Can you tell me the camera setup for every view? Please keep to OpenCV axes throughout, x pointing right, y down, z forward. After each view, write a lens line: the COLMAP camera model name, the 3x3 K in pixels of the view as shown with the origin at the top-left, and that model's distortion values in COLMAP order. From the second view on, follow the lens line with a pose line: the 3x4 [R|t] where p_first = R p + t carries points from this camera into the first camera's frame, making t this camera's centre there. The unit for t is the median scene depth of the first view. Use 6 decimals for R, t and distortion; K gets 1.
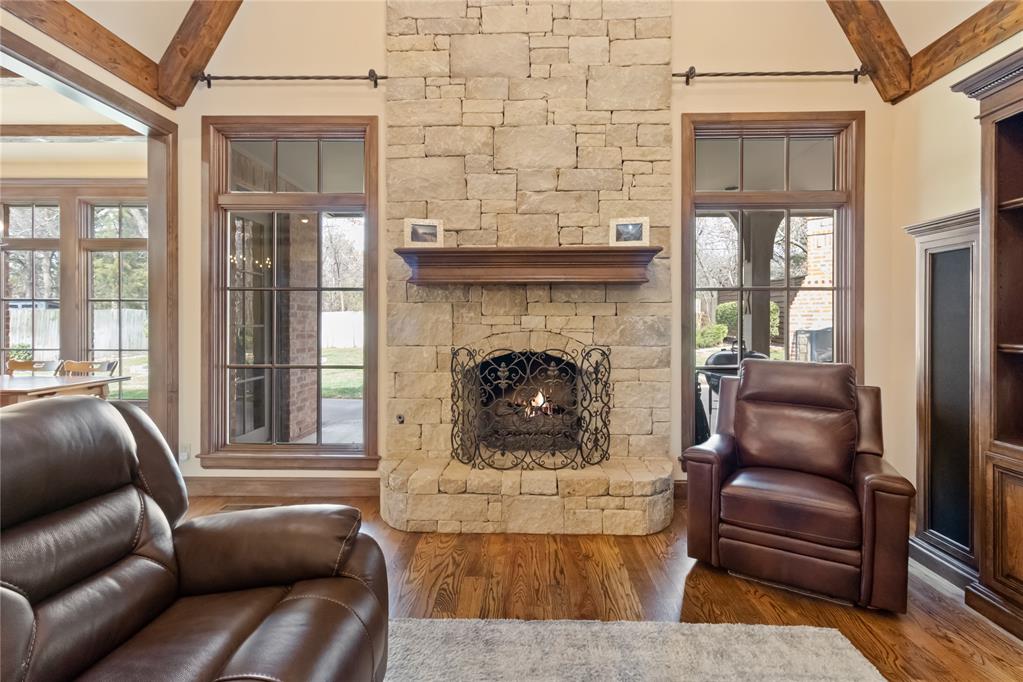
lens RADIAL K [[483.5, 0, 516.6], [0, 483.5, 321.8], [0, 0, 1]] dist [-0.001924, 0.002996]
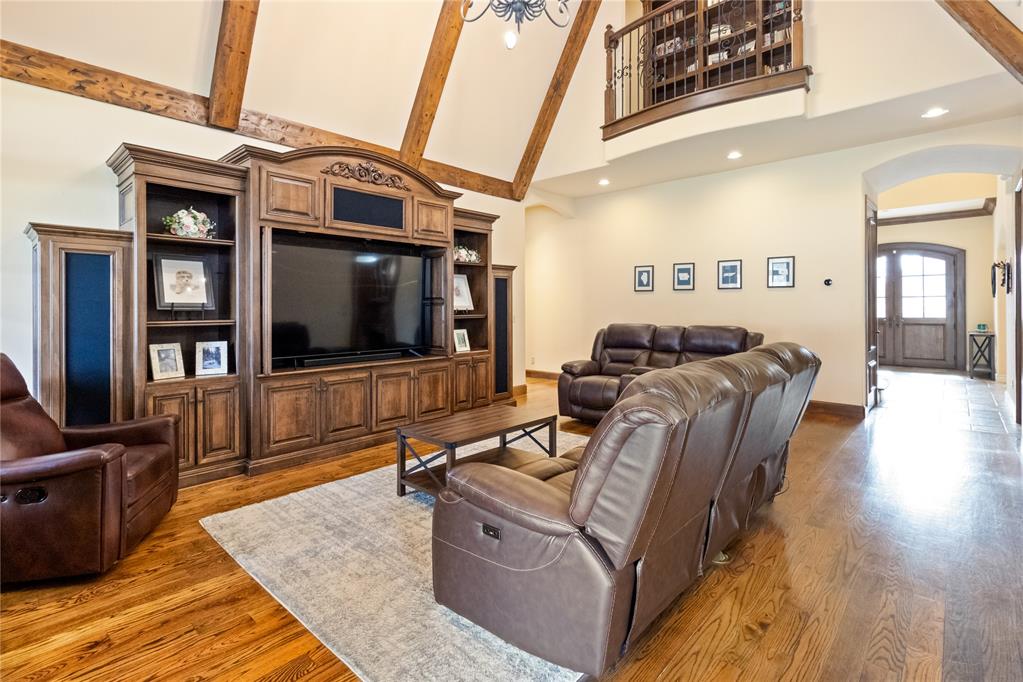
lens RADIAL K [[483.5, 0, 510.3], [0, 483.5, 304.0], [0, 0, 1]] dist [-0.001924, 0.002996]
pose [[-0.740541, 0.001997, 0.672008, -0.604950], [-0.000149, 0.999995, -0.003136, -0.004855], [-0.672011, -0.002423, -0.740537, 0.873038]]
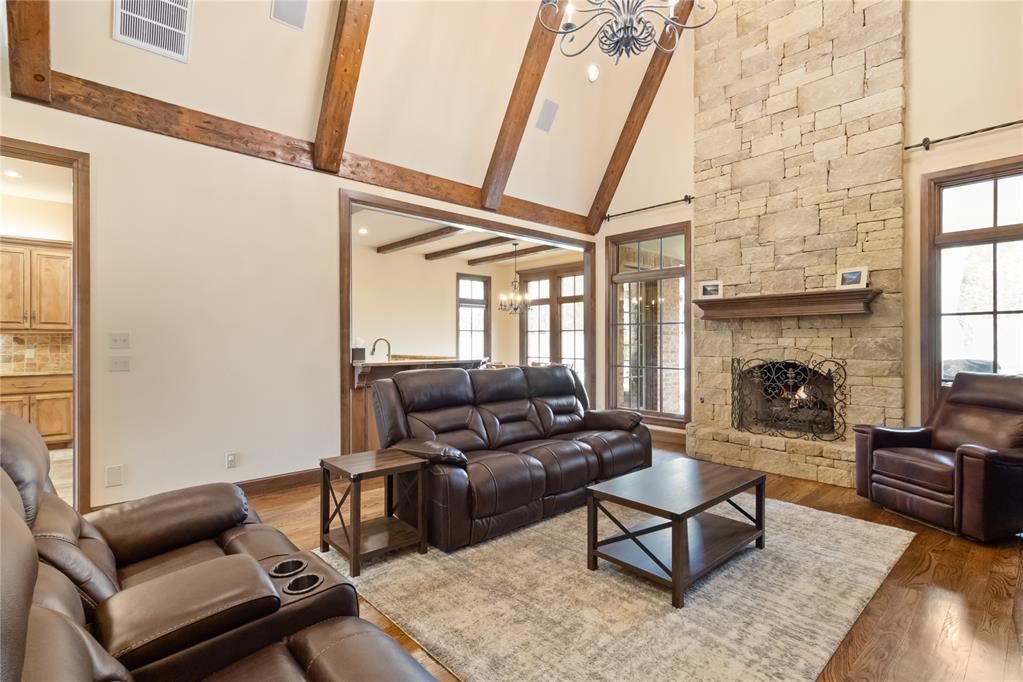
lens RADIAL K [[483.5, 0, 523.9], [0, 483.5, 343.4], [0, 0, 1]] dist [-0.001924, 0.002996]
pose [[0.698717, 0.000735, -0.715397, 0.538137], [0.000364, 0.999999, 0.001384, 0.001890], [0.715398, -0.001227, 0.698716, -0.625544]]
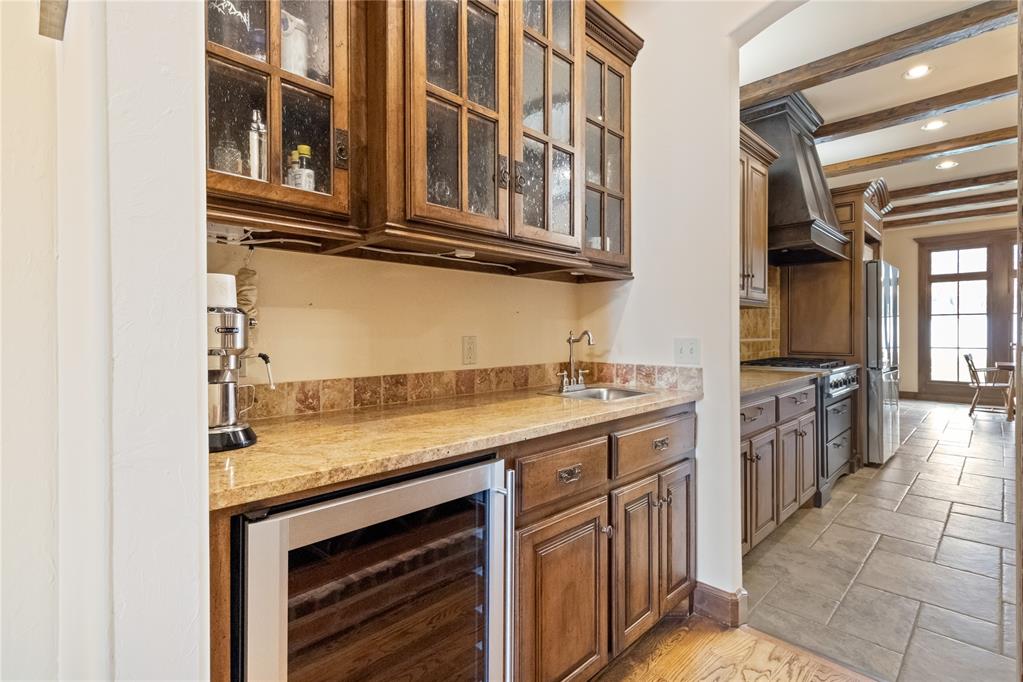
lens RADIAL K [[483.5, 0, 519.7], [0, 483.5, 335.8], [0, 0, 1]] dist [-0.001924, 0.002996]
pose [[0.725643, 0.001054, -0.688071, -1.612660], [0.002502, 0.999988, 0.004171, 0.023991], [0.688067, -0.004749, 0.725632, -1.748029]]
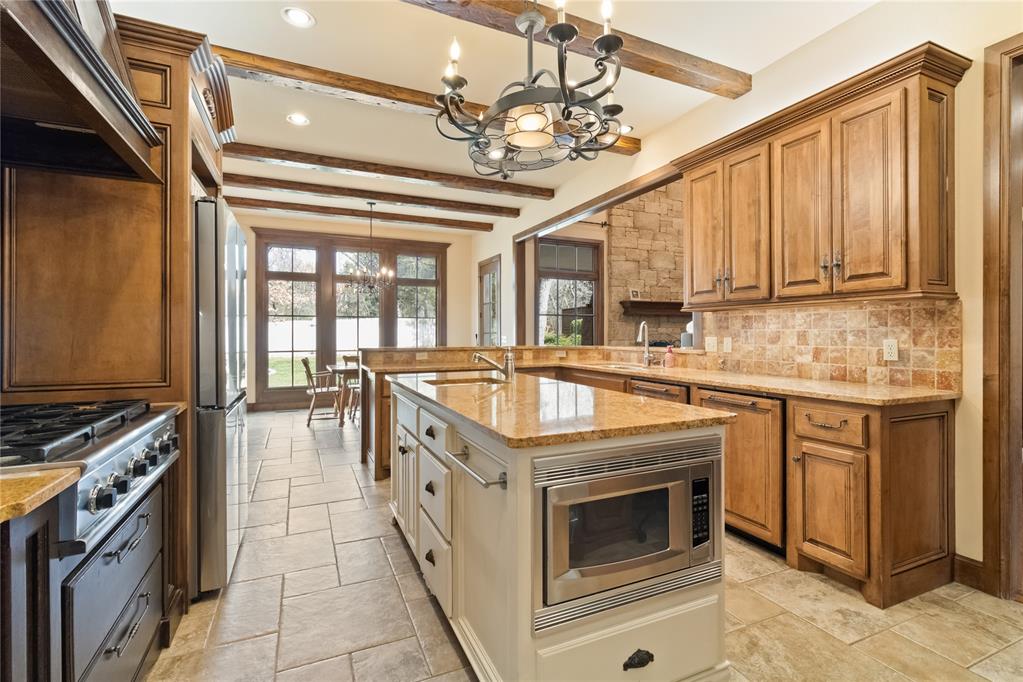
lens RADIAL K [[483.5, 0, 517.3], [0, 483.5, 334.9], [0, 0, 1]] dist [-0.001924, 0.002996]
pose [[0.902997, -0.001490, 0.429644, -1.718856], [0.000726, 0.999998, 0.001942, 0.018686], [-0.429646, -0.001441, 0.902996, -0.937952]]
